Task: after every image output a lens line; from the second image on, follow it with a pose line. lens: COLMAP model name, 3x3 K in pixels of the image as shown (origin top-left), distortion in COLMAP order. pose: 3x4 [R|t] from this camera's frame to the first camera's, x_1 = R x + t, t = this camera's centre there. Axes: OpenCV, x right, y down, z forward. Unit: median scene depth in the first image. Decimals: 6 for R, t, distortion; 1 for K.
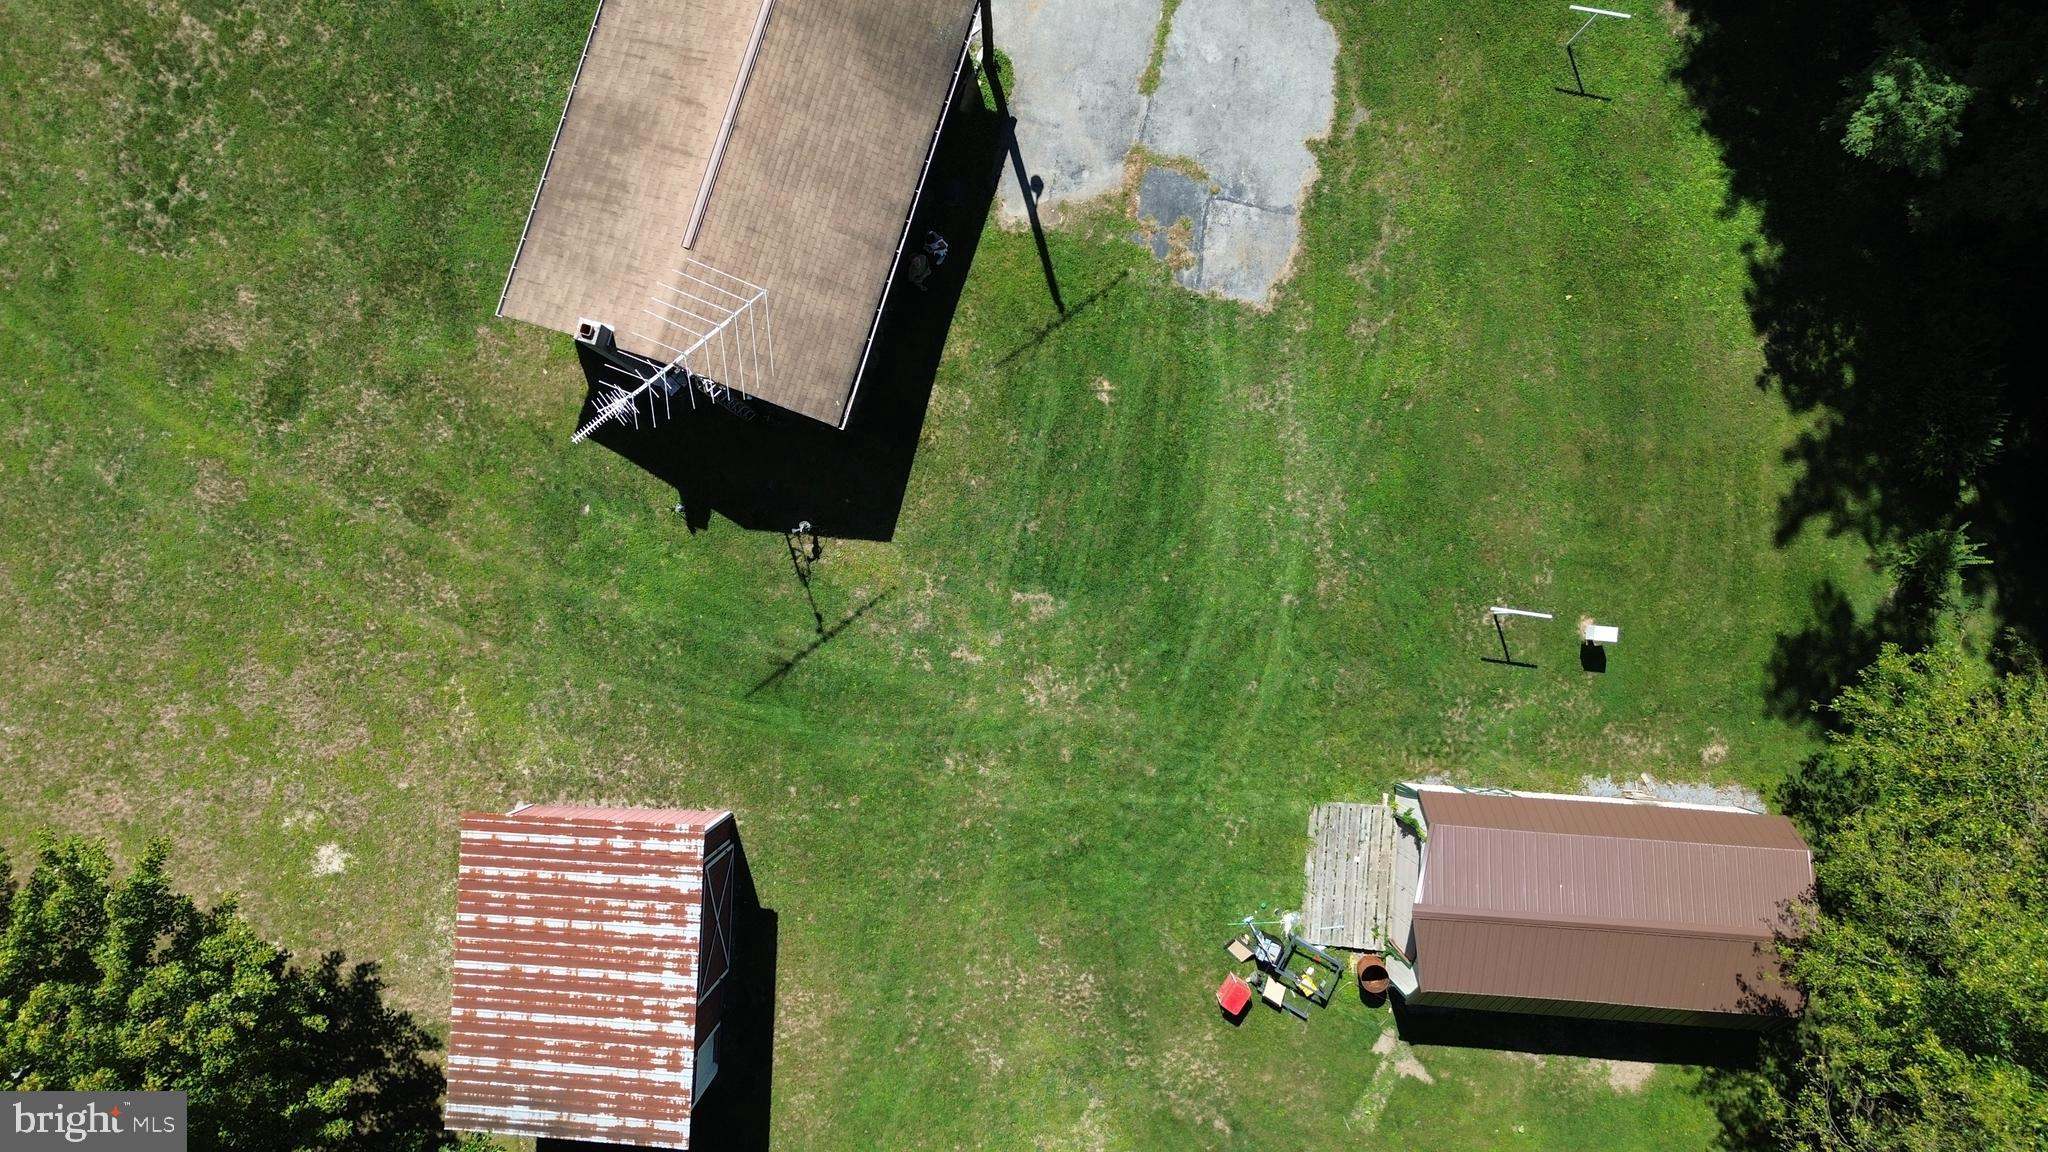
lens RADIAL K [[1451.3, 0, 1035.8], [0, 1451.3, 579.4], [0, 0, 1]] dist [0.066437, -0.064388]
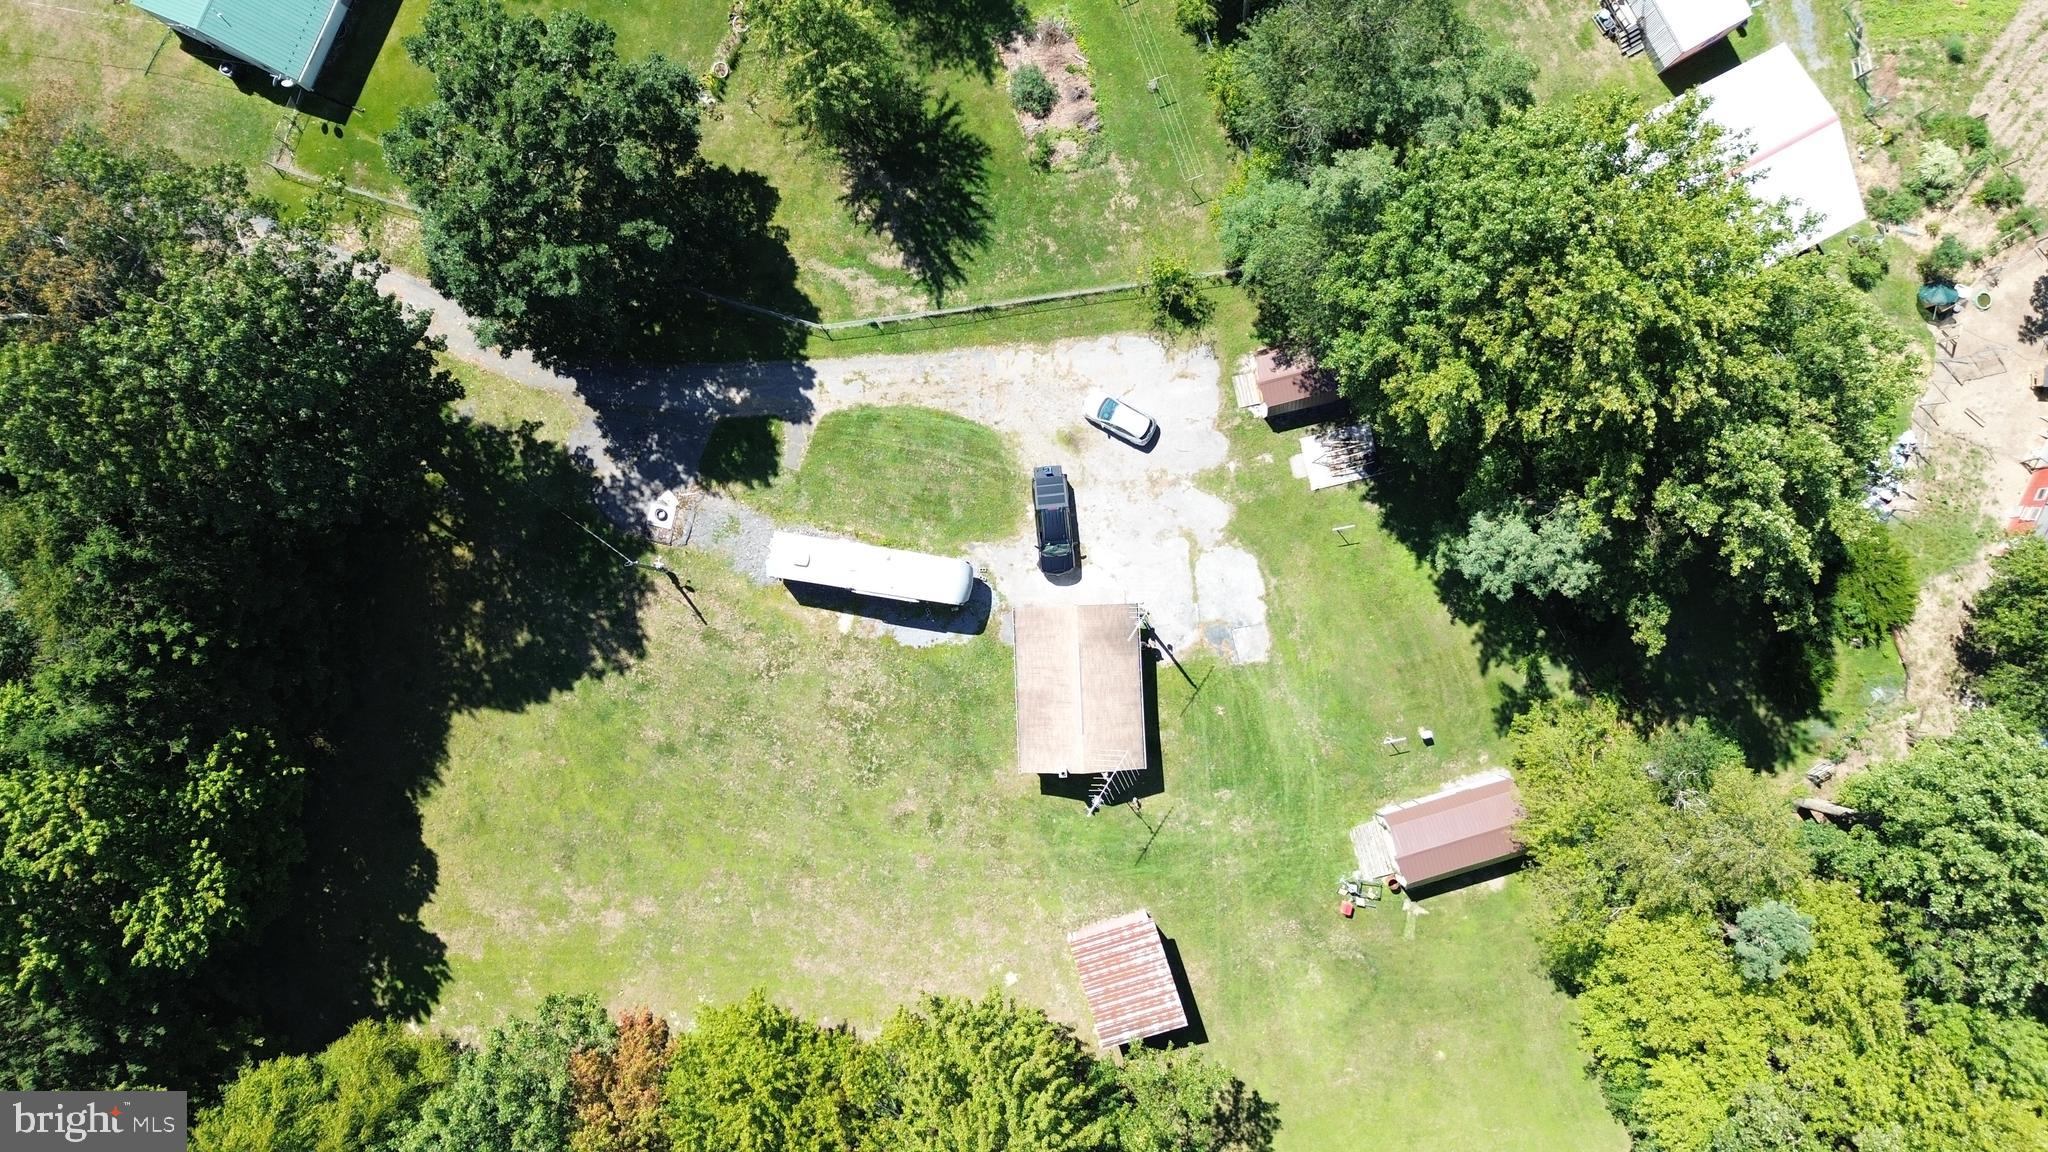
lens RADIAL K [[1451.3, 0, 1028.3], [0, 1451.3, 562.3], [0, 0, 1]] dist [0.066437, -0.064388]
pose [[0.937042, -0.349076, 0.009892, -0.212984], [0.349168, 0.937006, -0.010053, -0.479237], [-0.005760, 0.012874, 0.999901, -1.656425]]
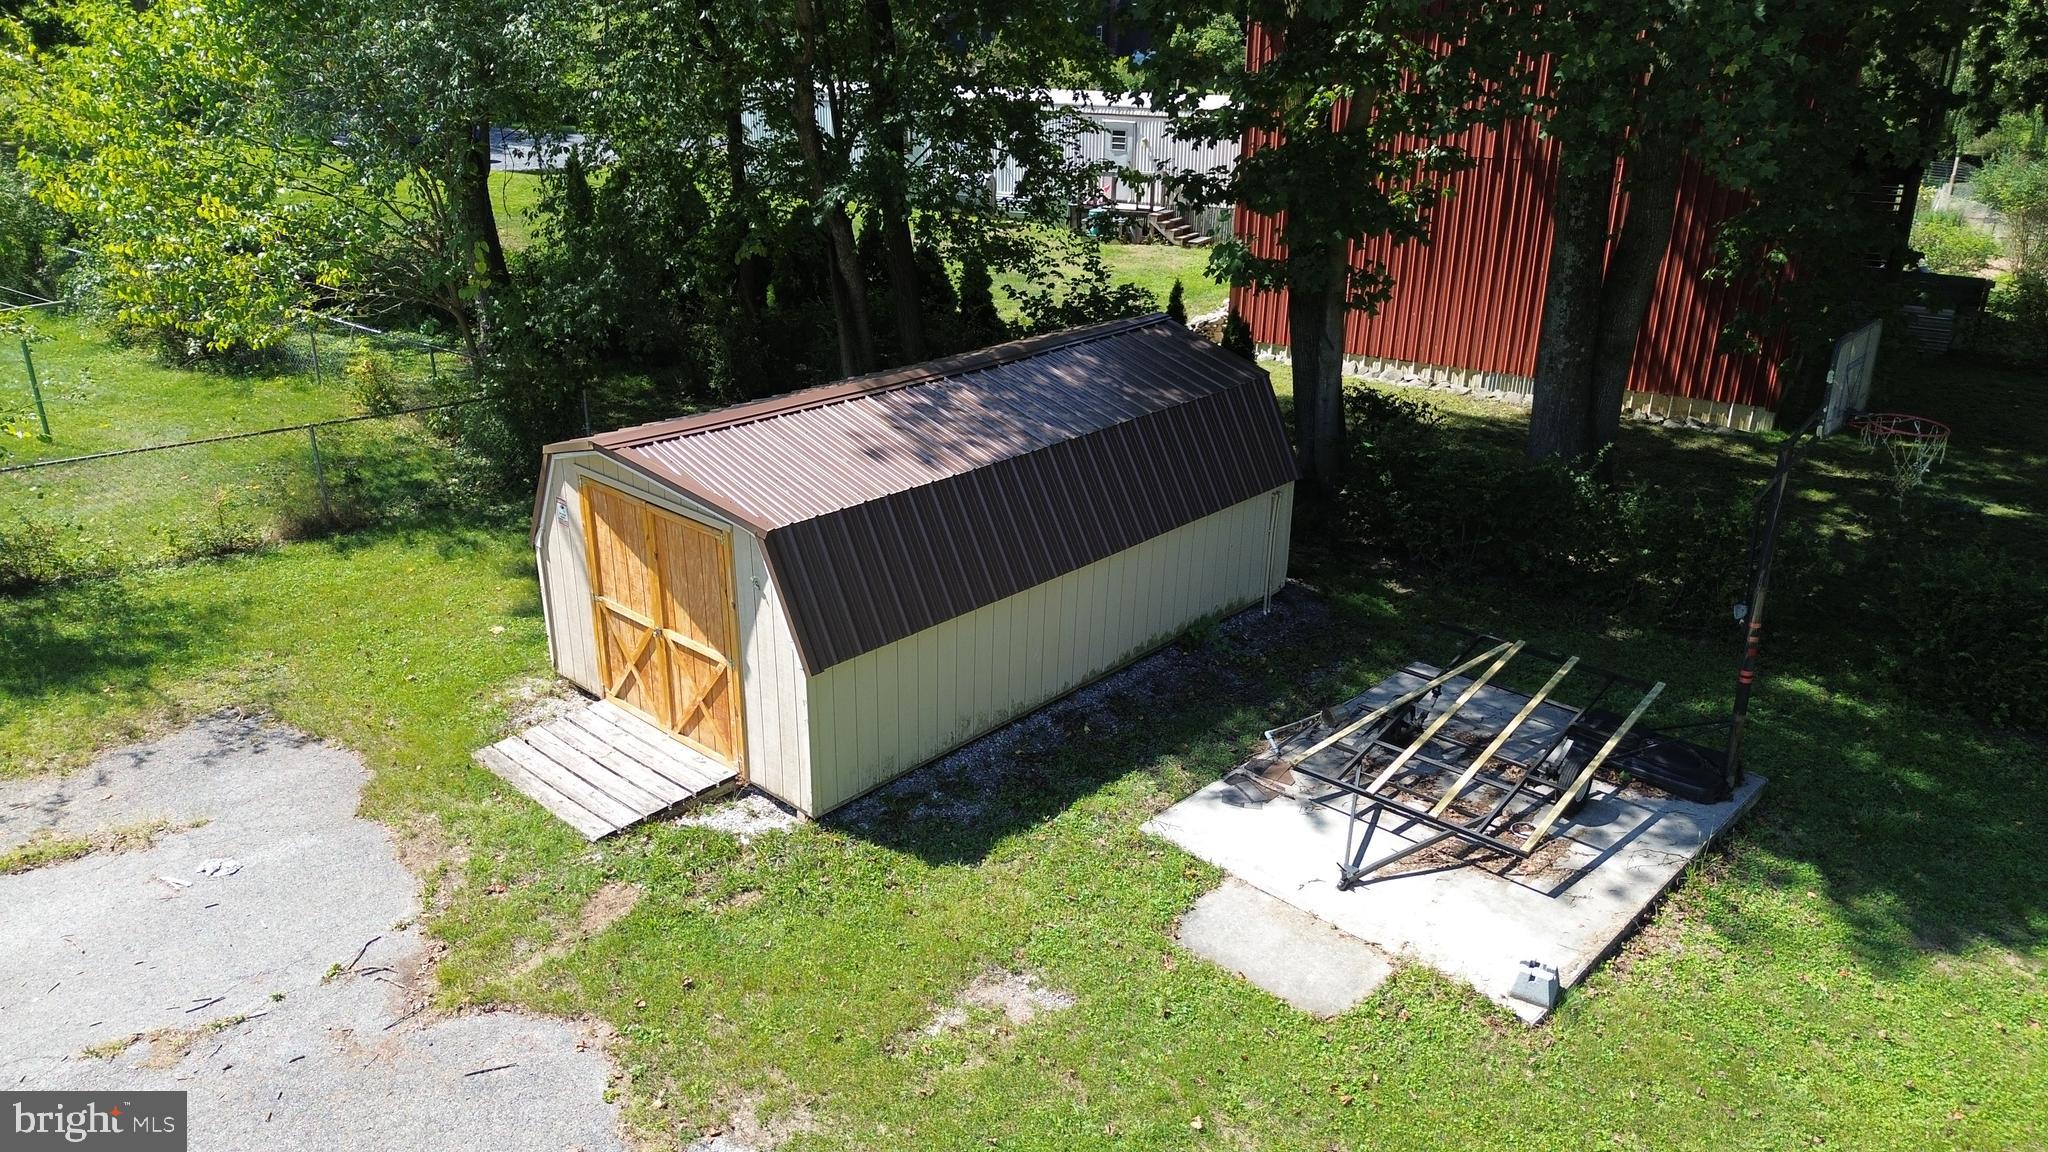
lens RADIAL K [[1451.3, 0, 1004.6], [0, 1451.3, 581.7], [0, 0, 1]] dist [0.066437, -0.064388]
pose [[0.600308, -0.285546, 0.747057, 0.100466], [0.799403, 0.242497, -0.549682, -0.396704], [-0.024200, 0.927178, 0.373839, 0.814422]]
